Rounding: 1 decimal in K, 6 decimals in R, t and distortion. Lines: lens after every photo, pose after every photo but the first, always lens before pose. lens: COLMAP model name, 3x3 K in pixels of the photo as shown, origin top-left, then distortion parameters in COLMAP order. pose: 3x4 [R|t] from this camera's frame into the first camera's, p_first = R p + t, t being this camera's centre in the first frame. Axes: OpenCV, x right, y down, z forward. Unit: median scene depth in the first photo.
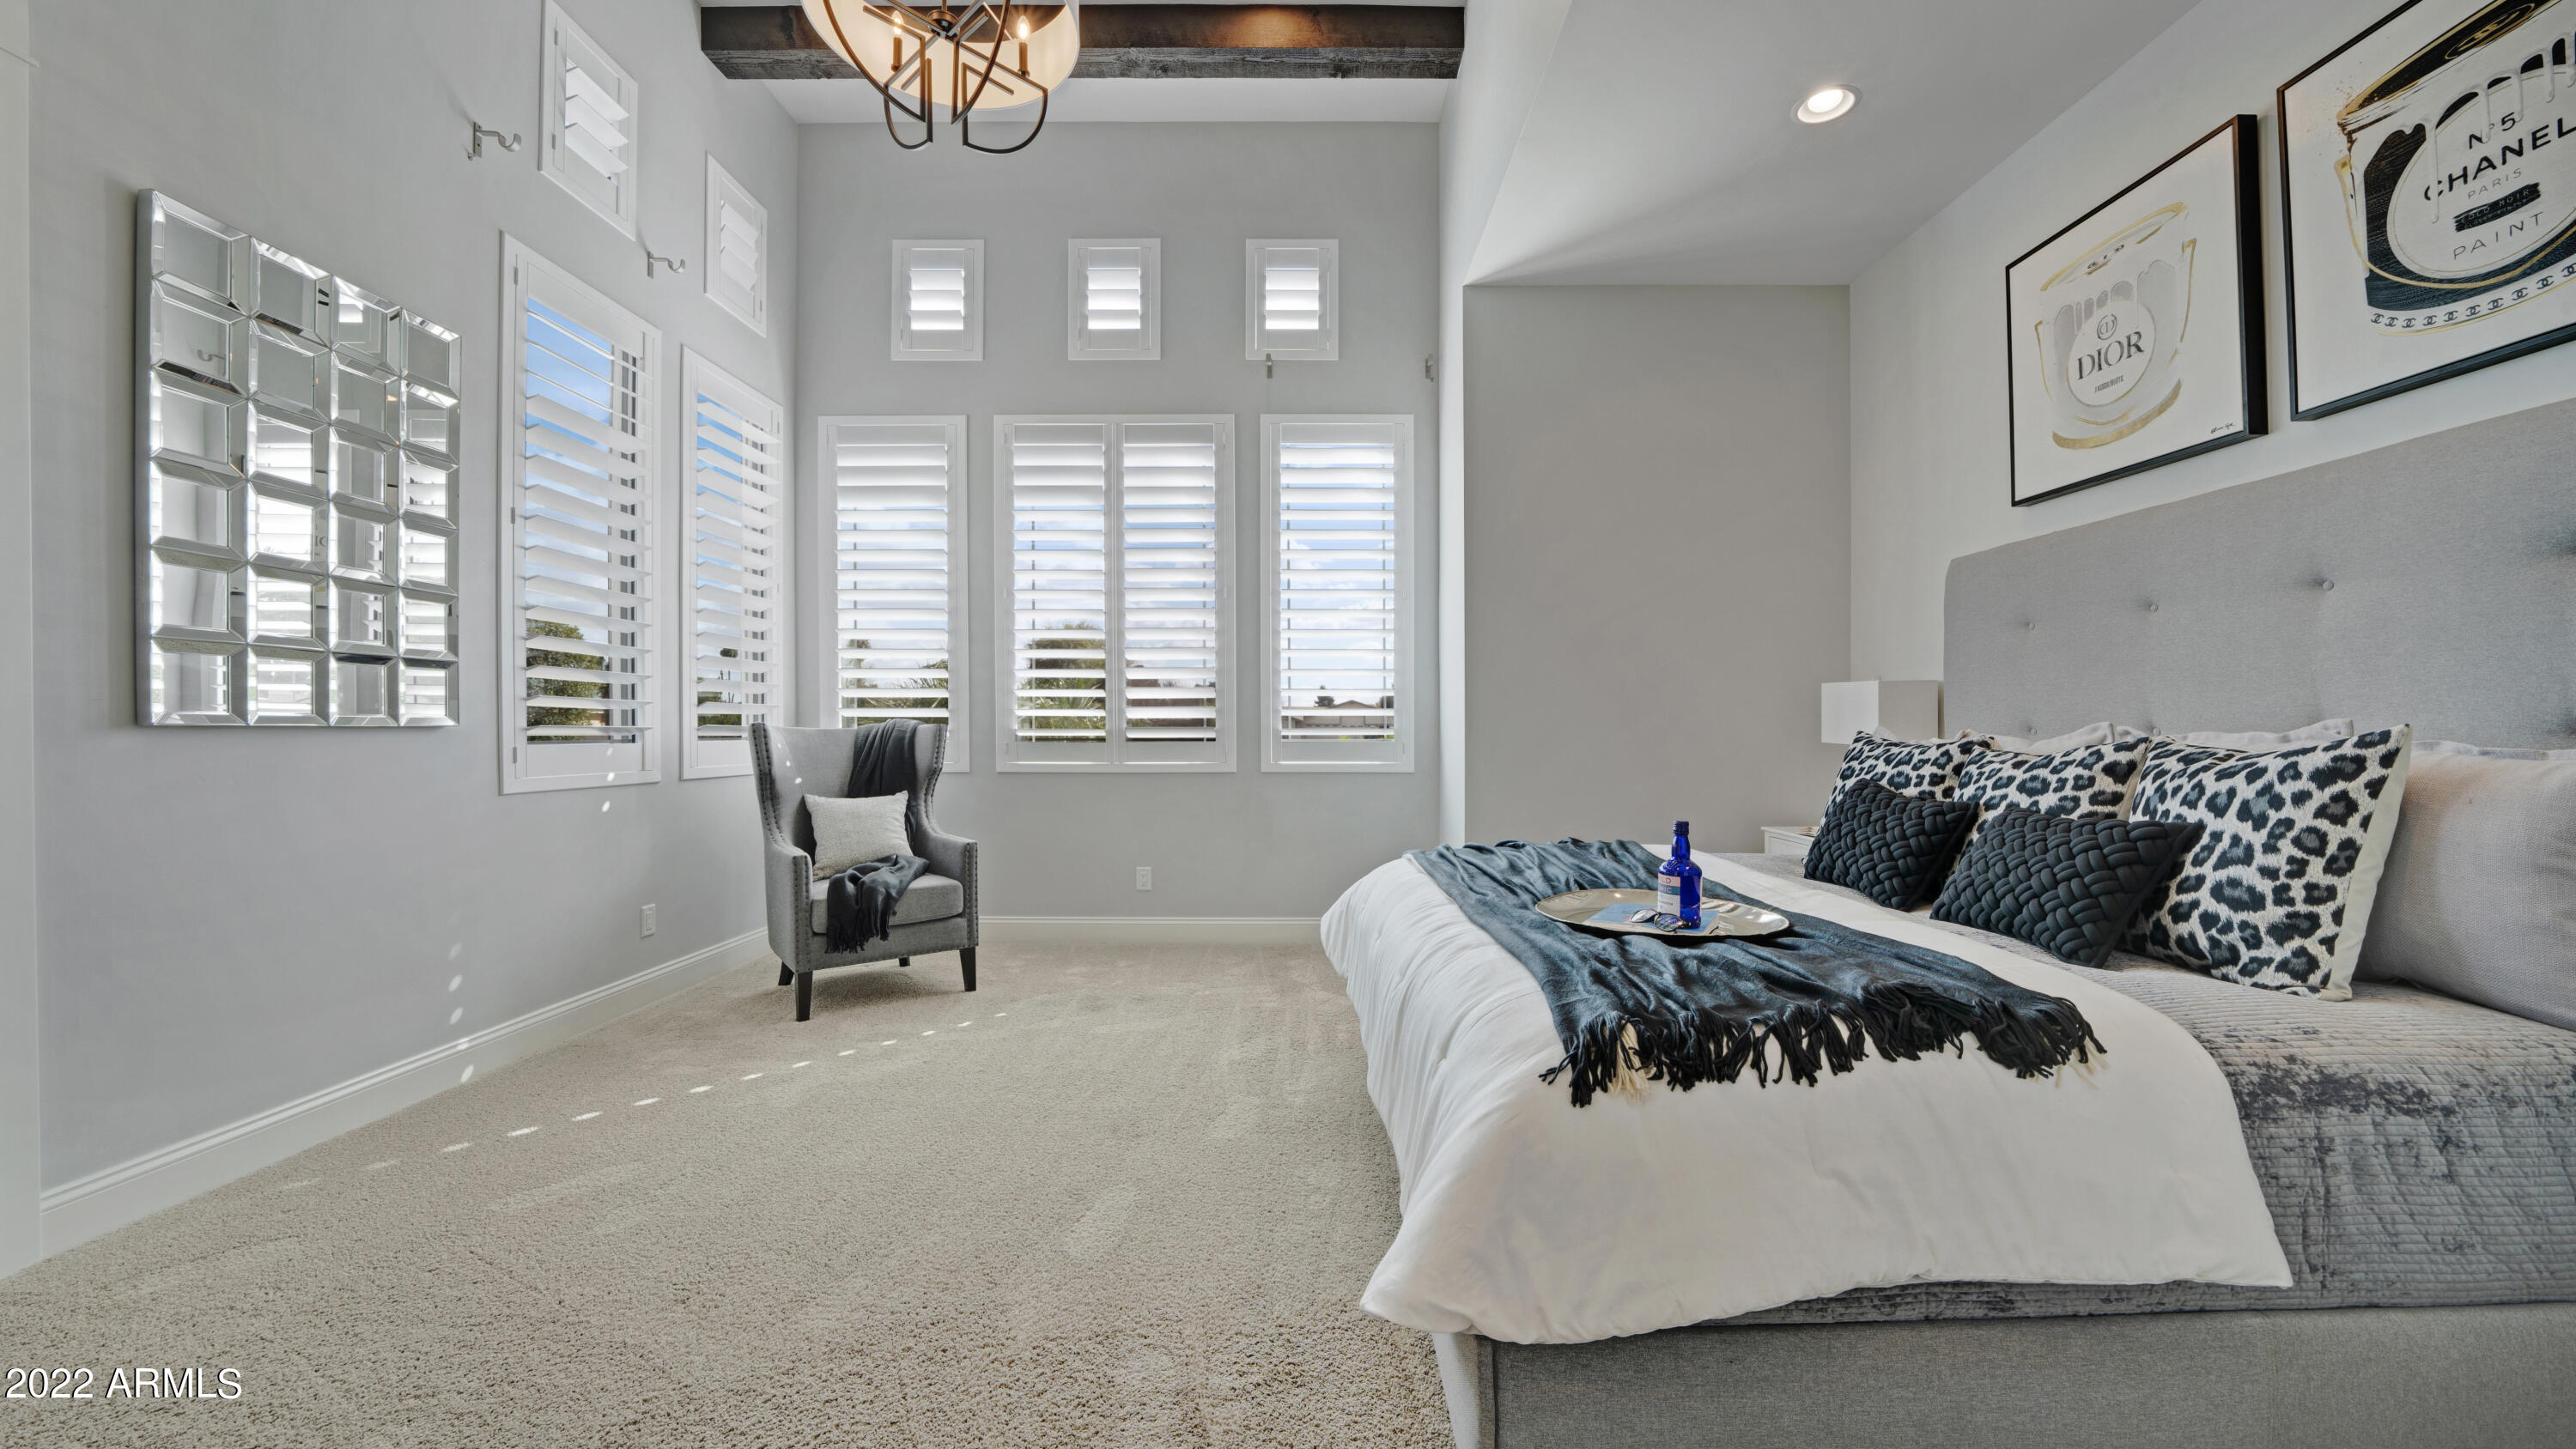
lens RADIAL K [[919.1, 0, 1269.3], [0, 919.1, 723.6], [0, 0, 1]] dist [-0.017603, 0.000201]
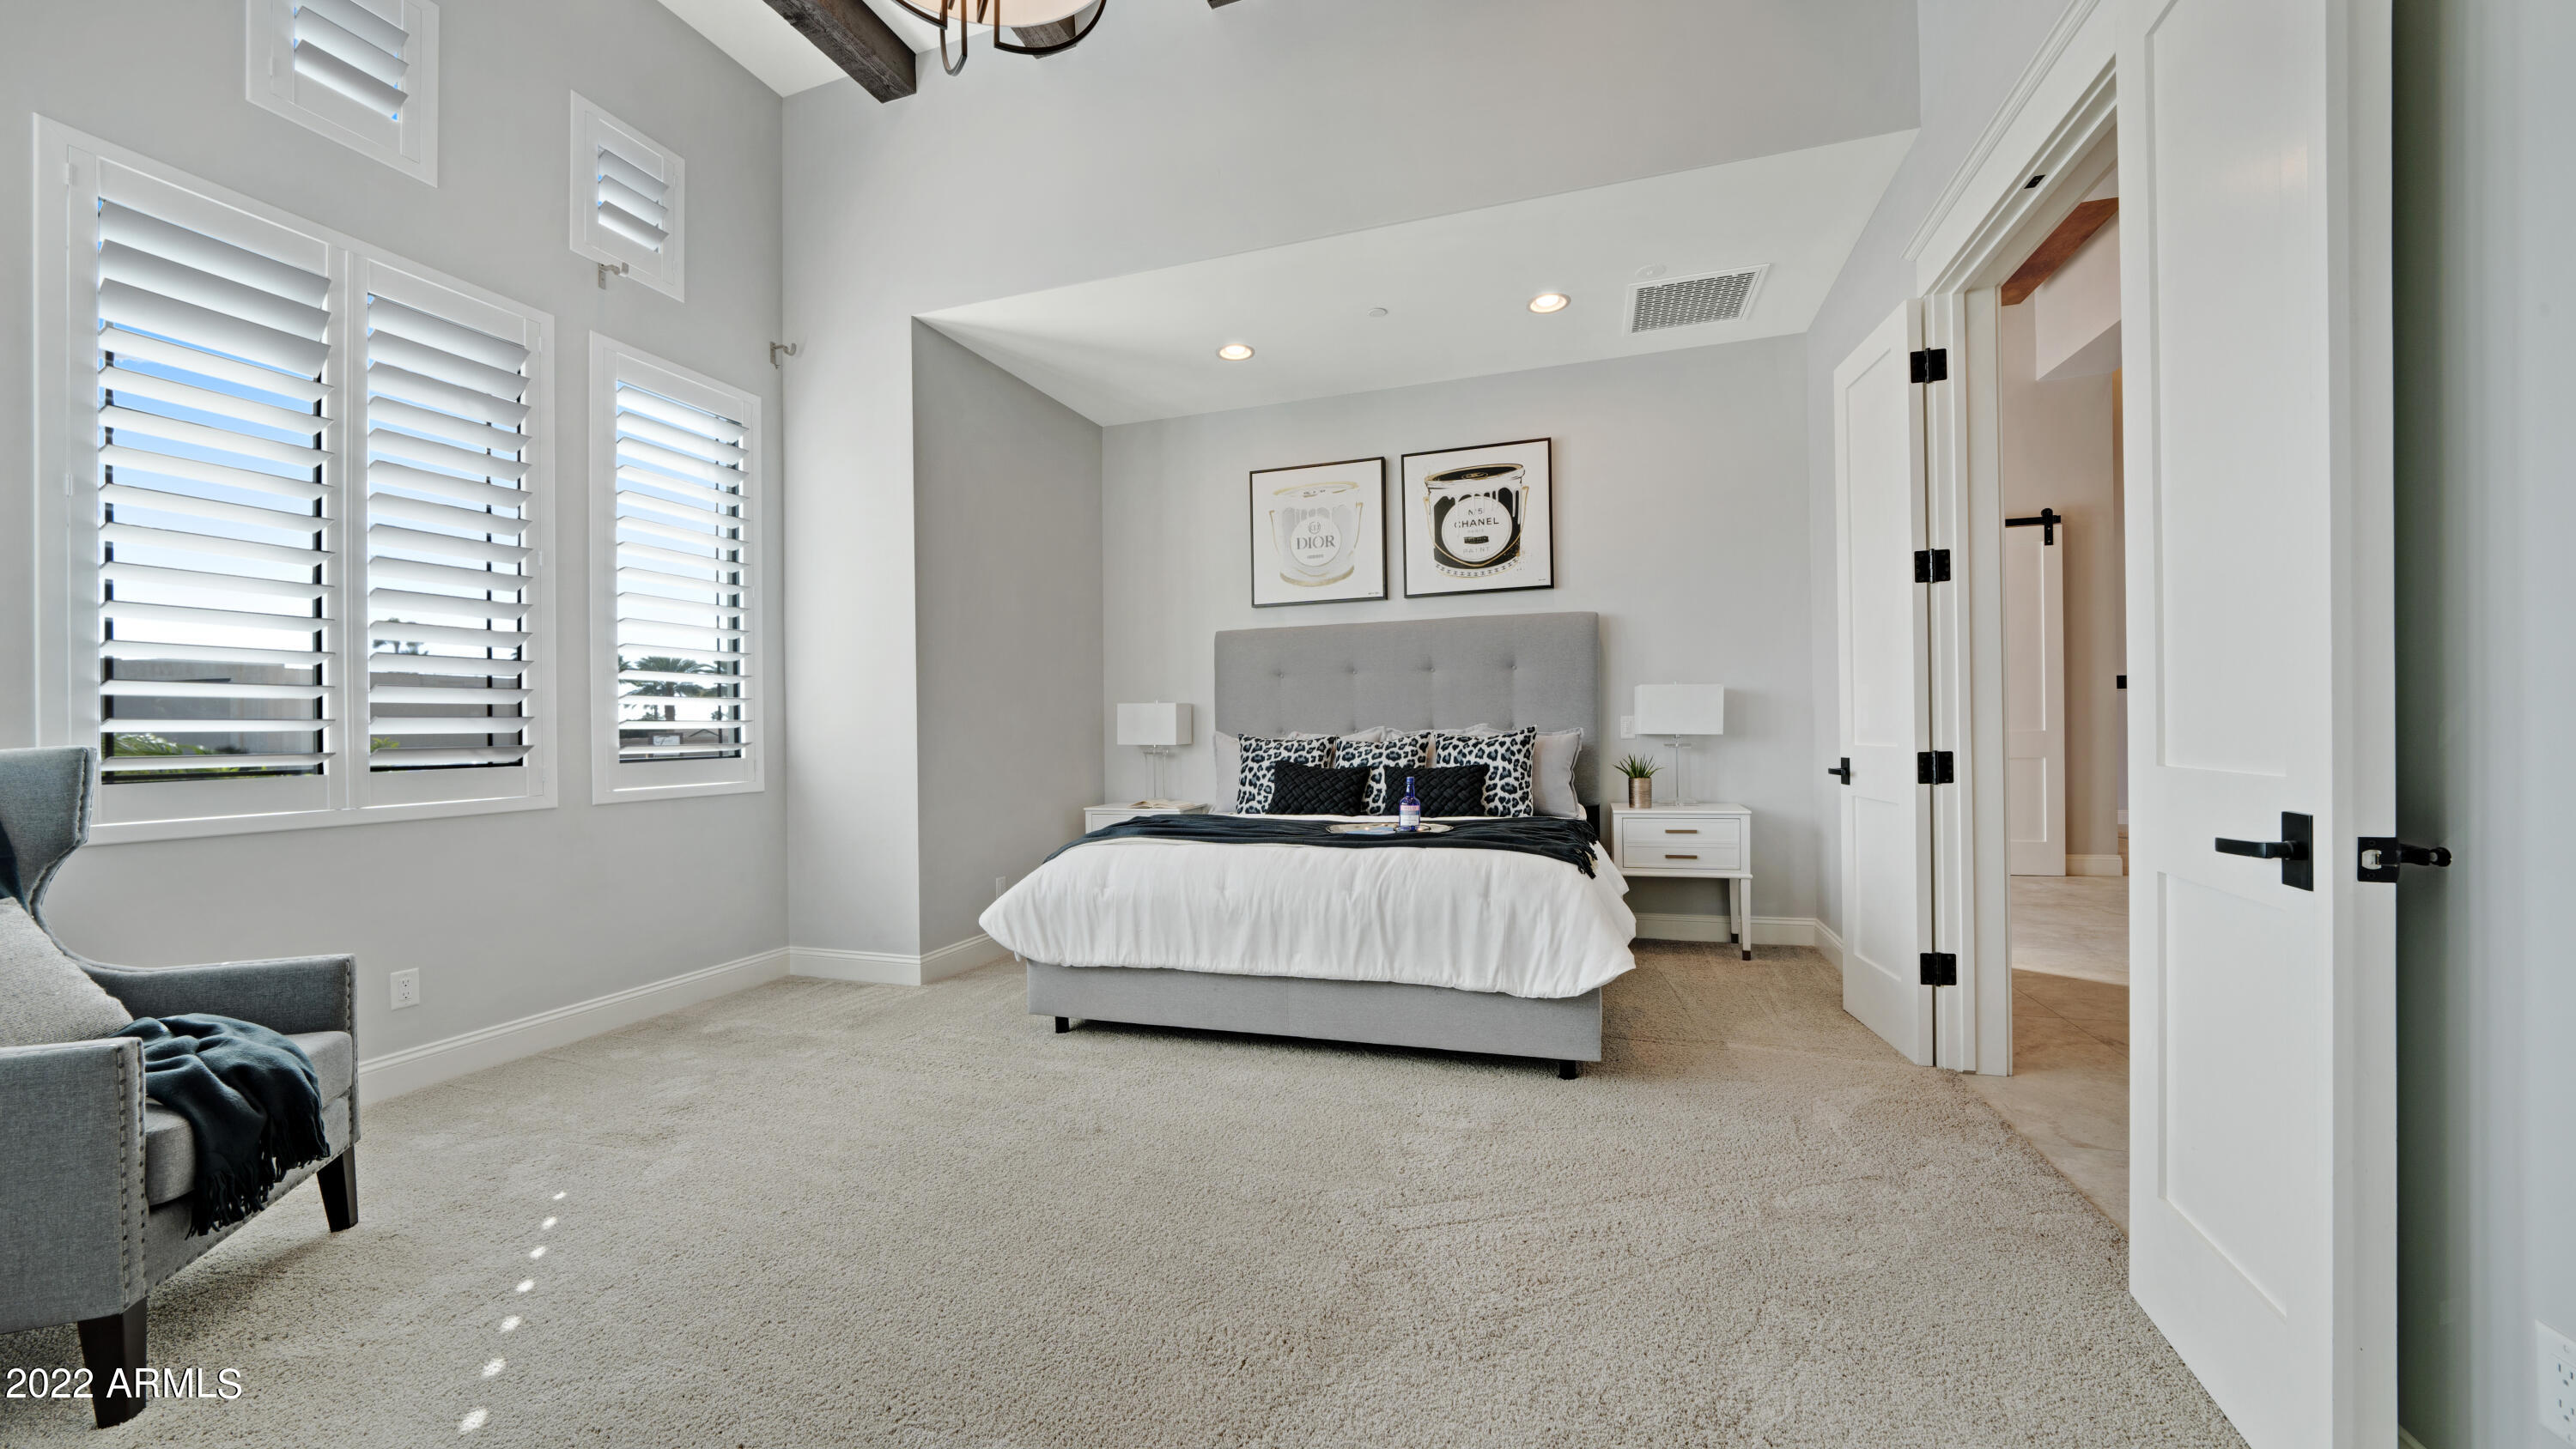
lens RADIAL K [[919.1, 0, 1274.8], [0, 919.1, 728.4], [0, 0, 1]] dist [-0.017603, 0.000201]
pose [[0.325203, -0.007070, 0.945618, -1.360387], [0.017425, 0.999847, 0.001483, -0.005102], [-0.945484, 0.015996, 0.325276, 0.588602]]
